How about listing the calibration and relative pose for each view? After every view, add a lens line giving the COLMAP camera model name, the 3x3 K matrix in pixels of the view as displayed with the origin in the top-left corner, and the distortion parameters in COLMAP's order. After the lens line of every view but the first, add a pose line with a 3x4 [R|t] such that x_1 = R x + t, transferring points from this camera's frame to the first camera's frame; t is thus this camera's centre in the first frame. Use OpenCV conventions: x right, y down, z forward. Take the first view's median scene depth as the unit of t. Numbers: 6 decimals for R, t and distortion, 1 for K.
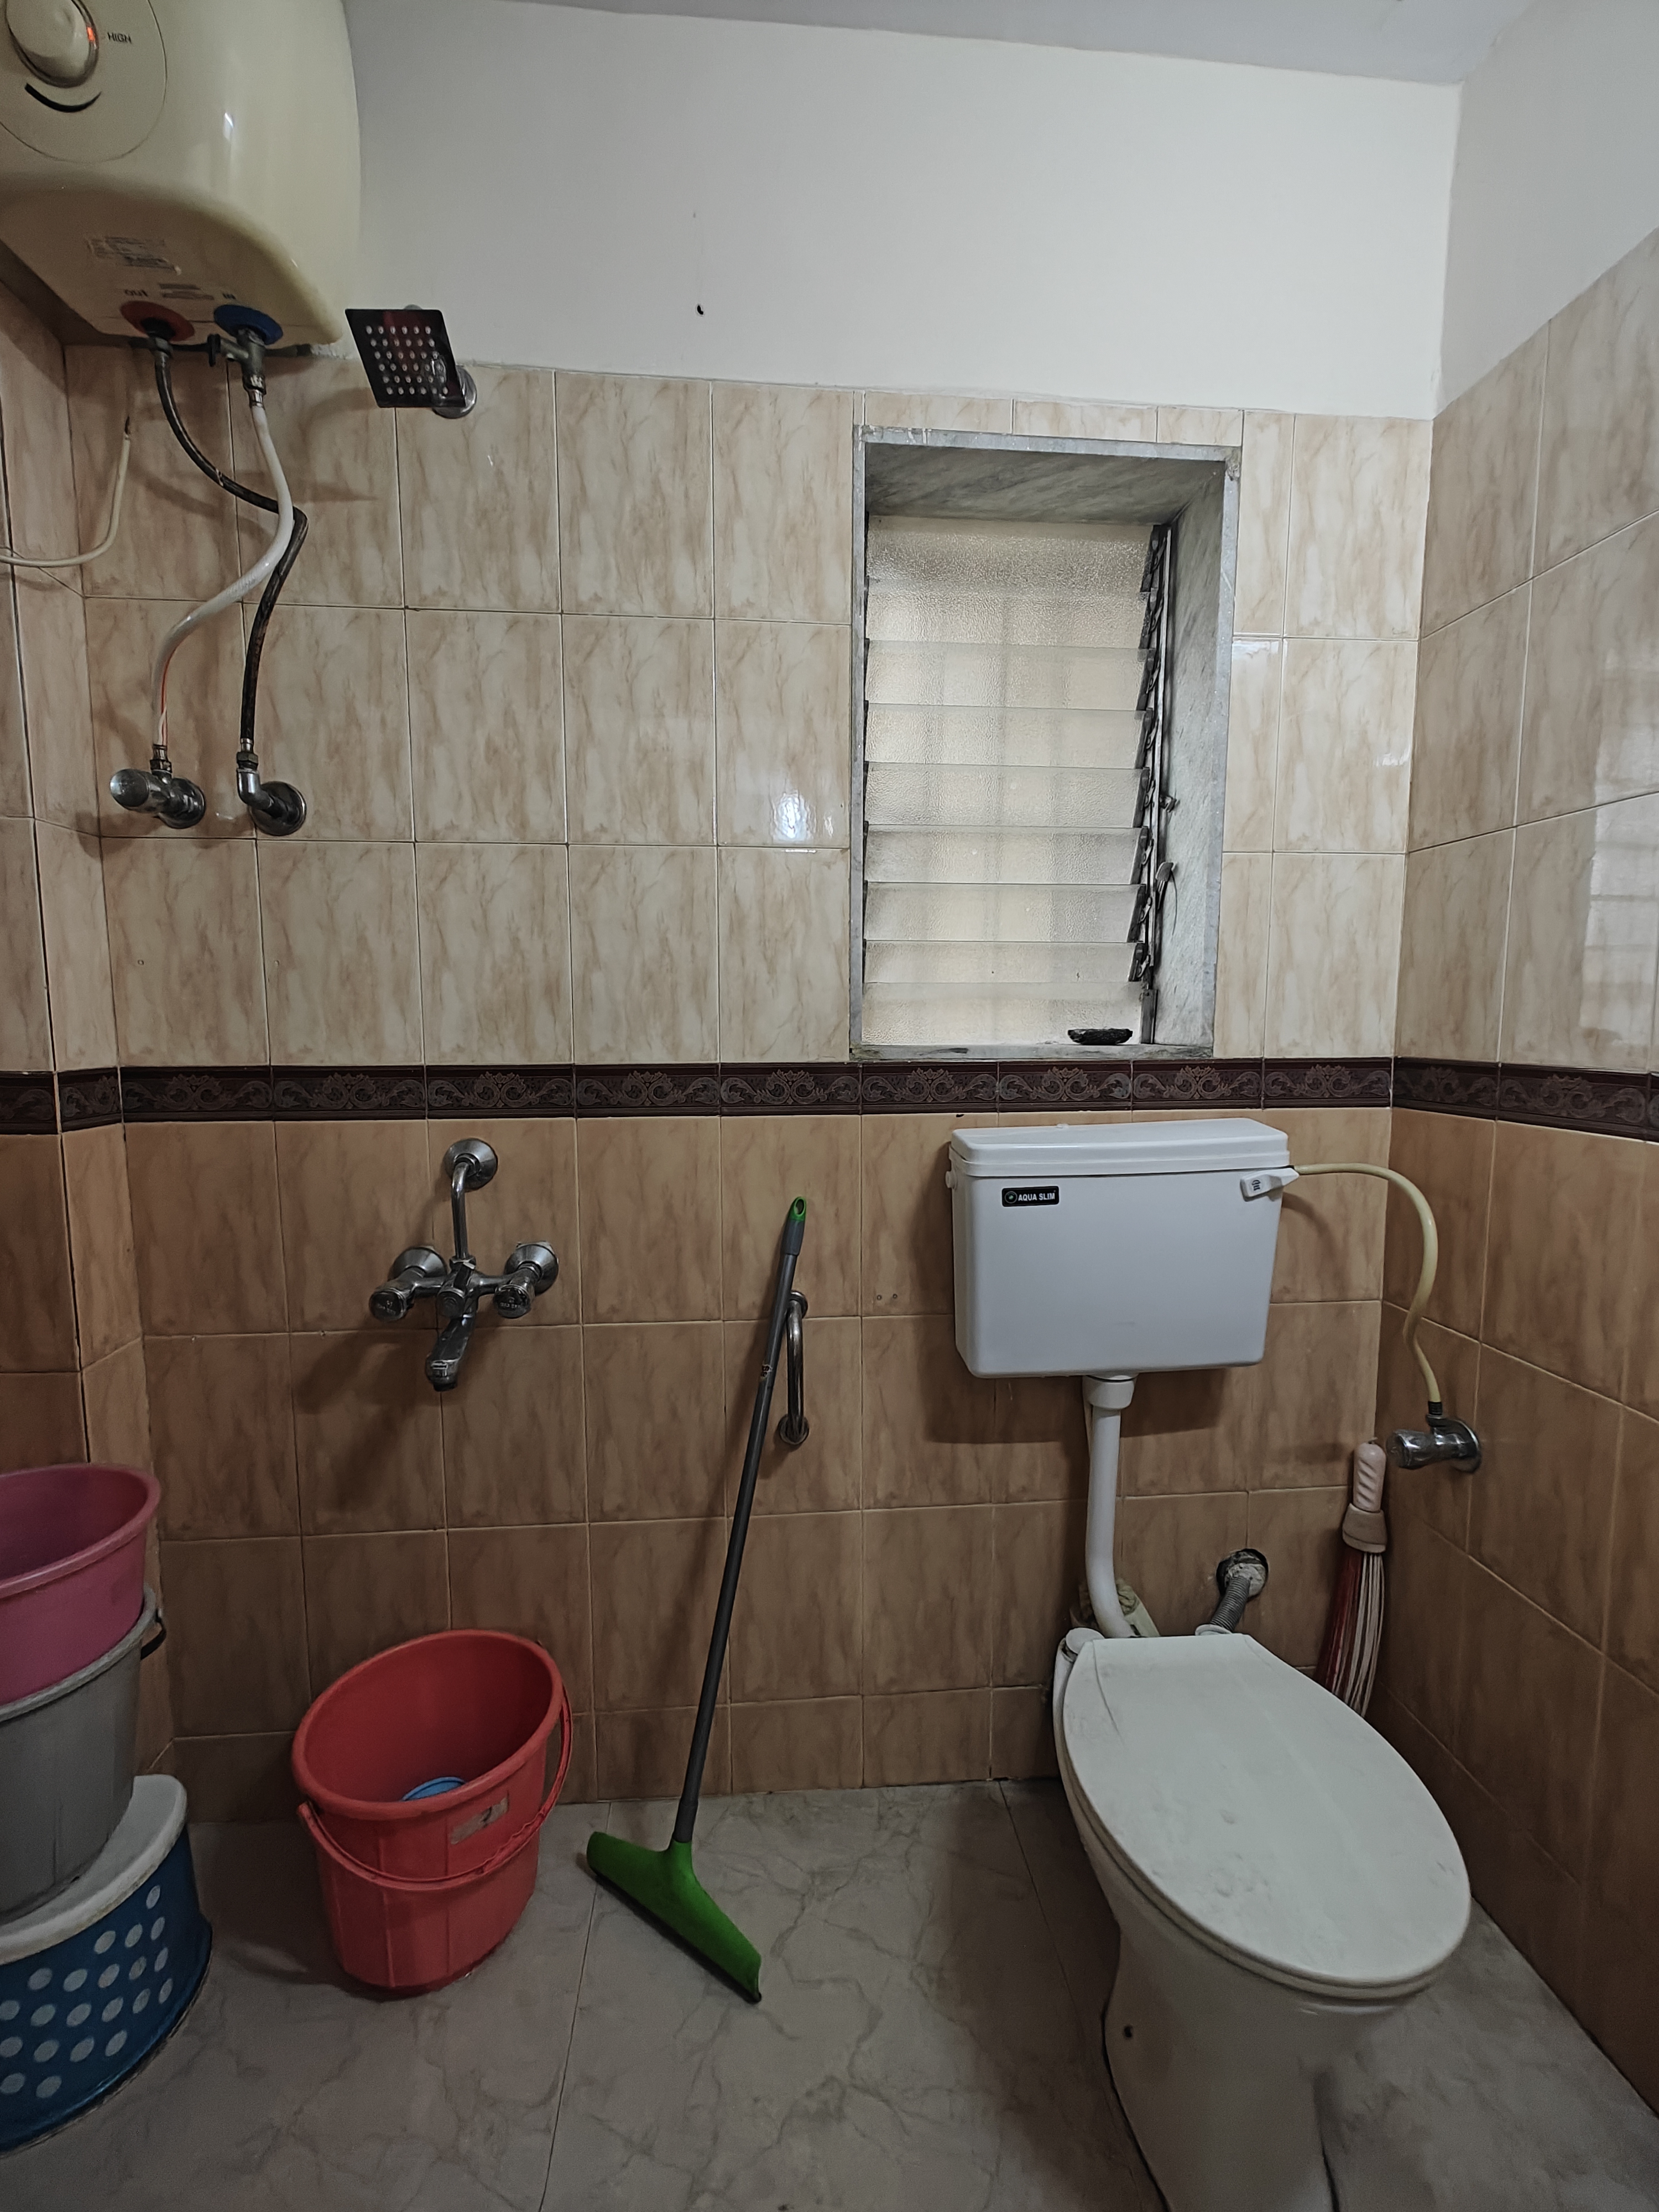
lens RADIAL K [[940.8, 0, 829.5], [0, 940.8, 1106.0], [0, 0, 1]] dist [0.001960, 0.000411]
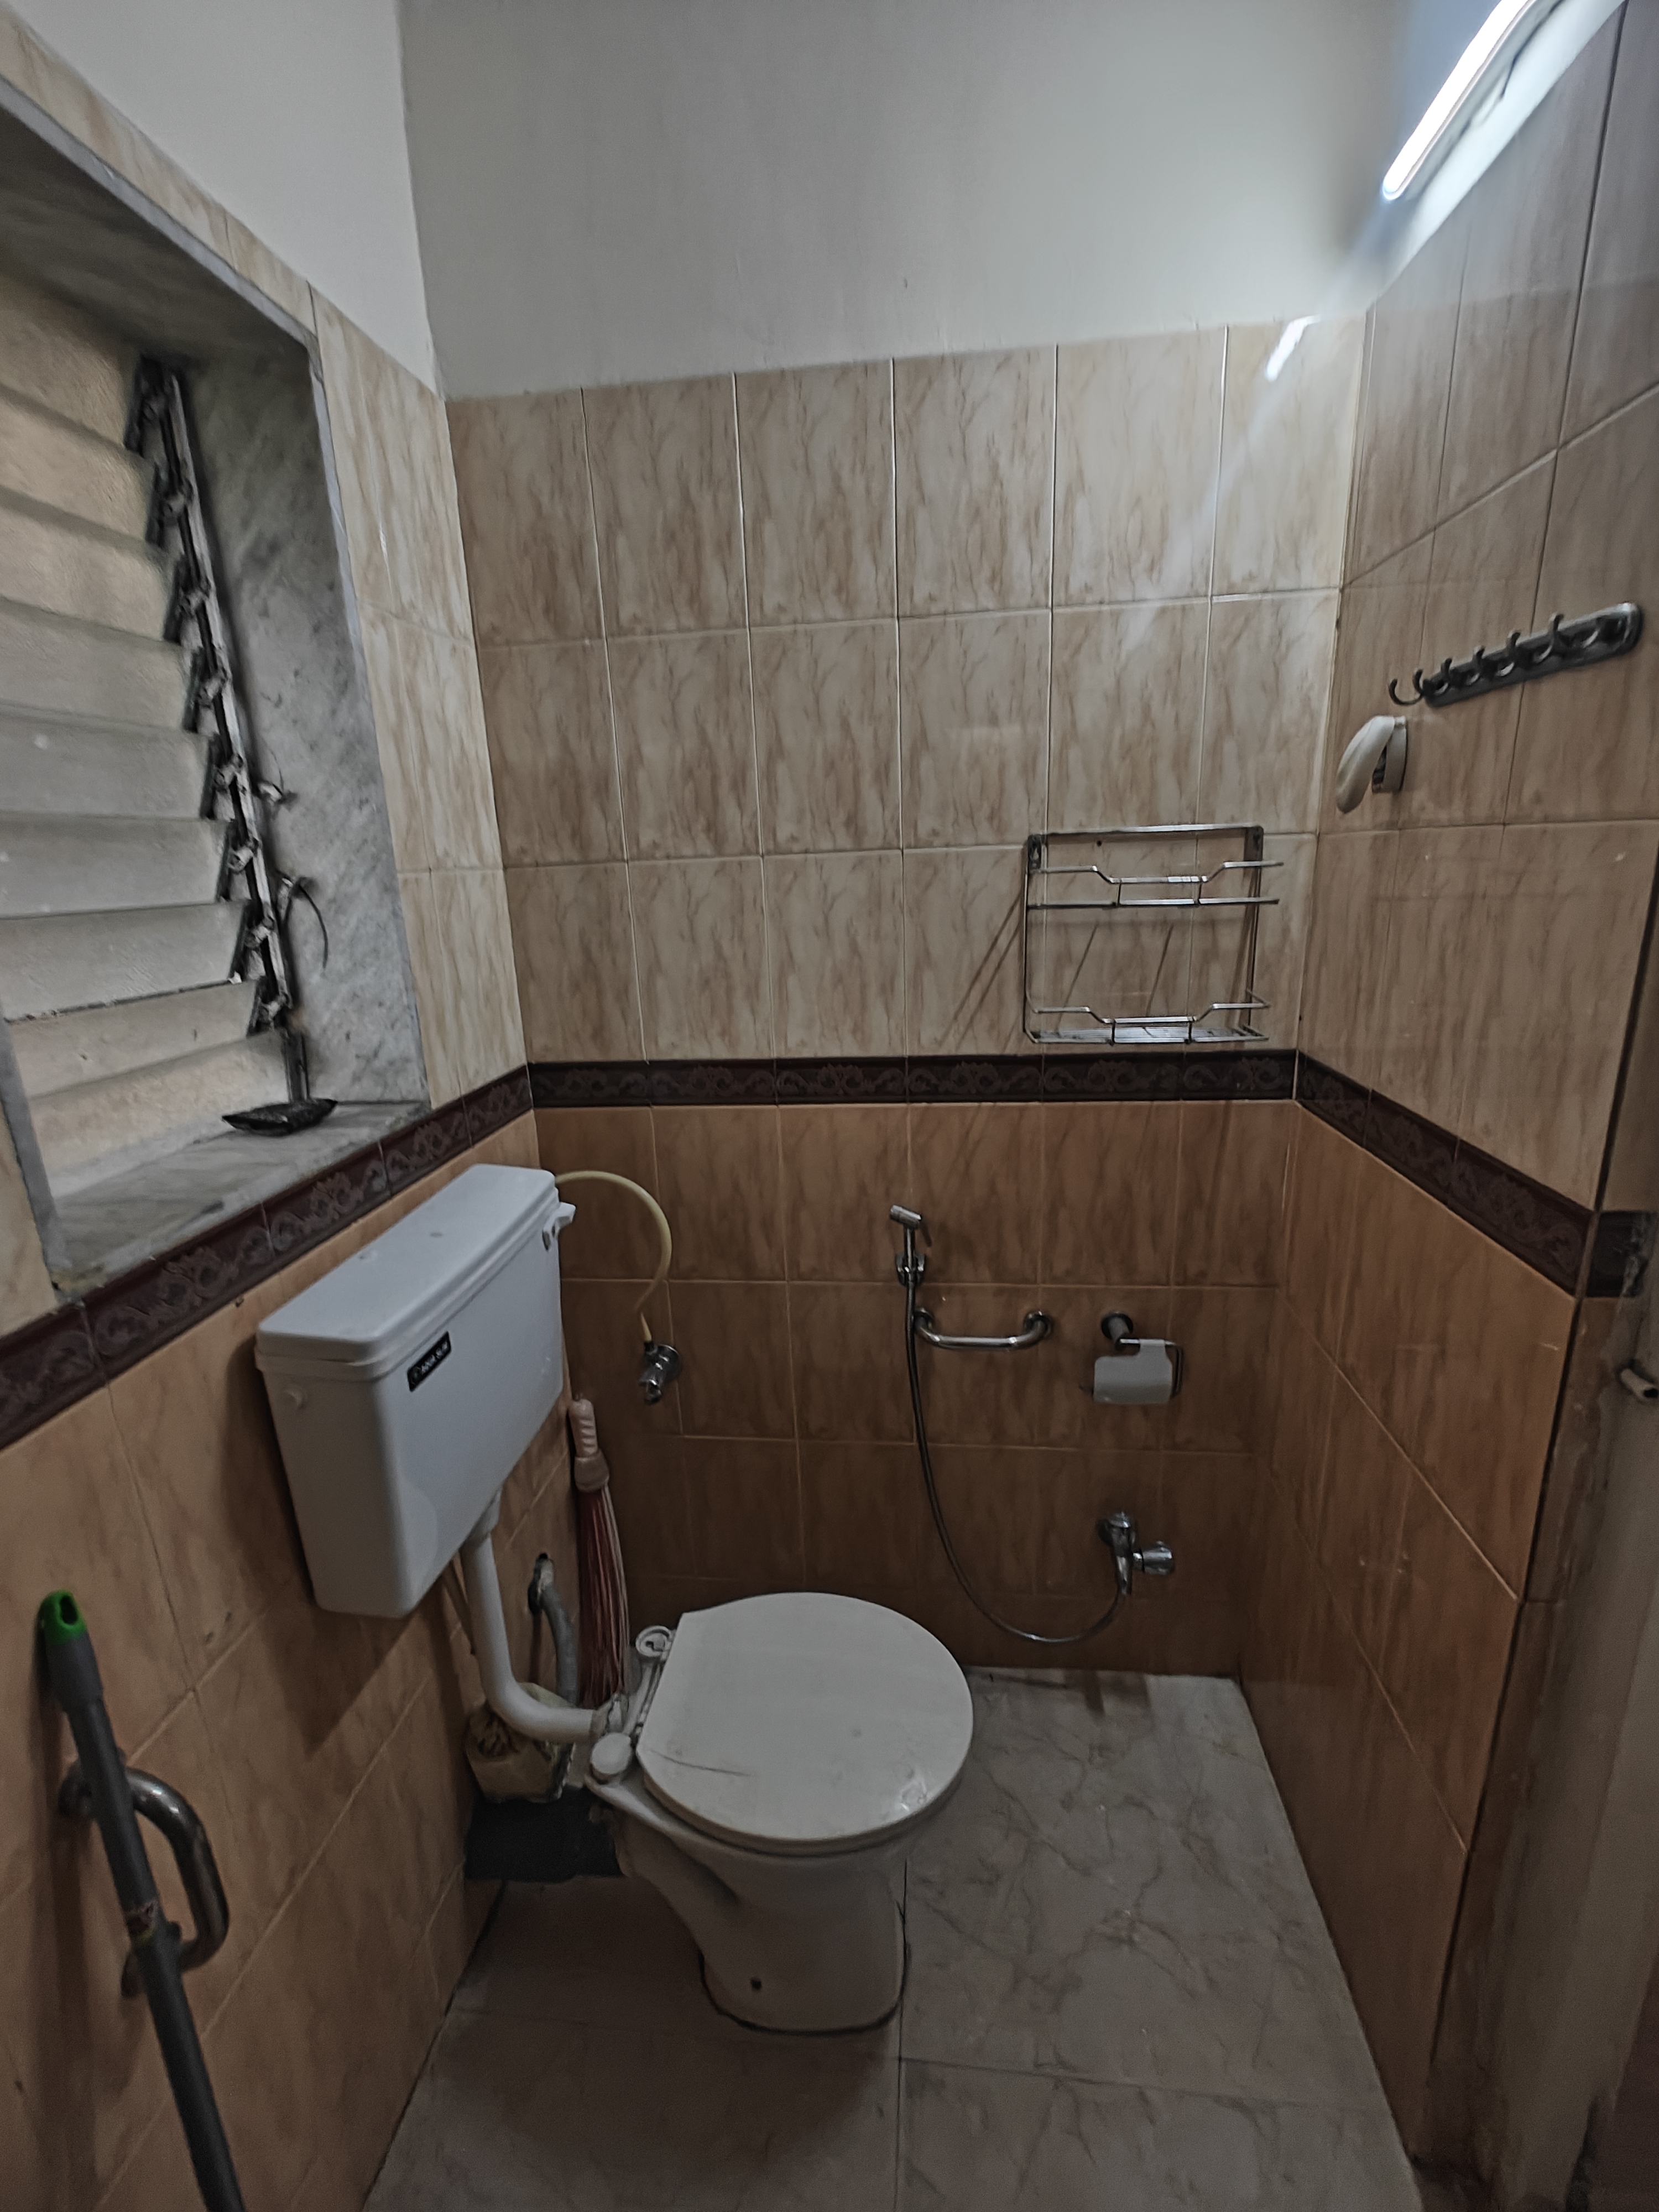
lens RADIAL K [[940.8, 0, 829.5], [0, 940.8, 1106.0], [0, 0, 1]] dist [0.001960, 0.000411]
pose [[0.202138, -0.261975, 0.943668, -0.382292], [0.126266, 0.962488, 0.240153, -0.242945], [-0.971183, 0.070609, 0.227634, 0.492878]]
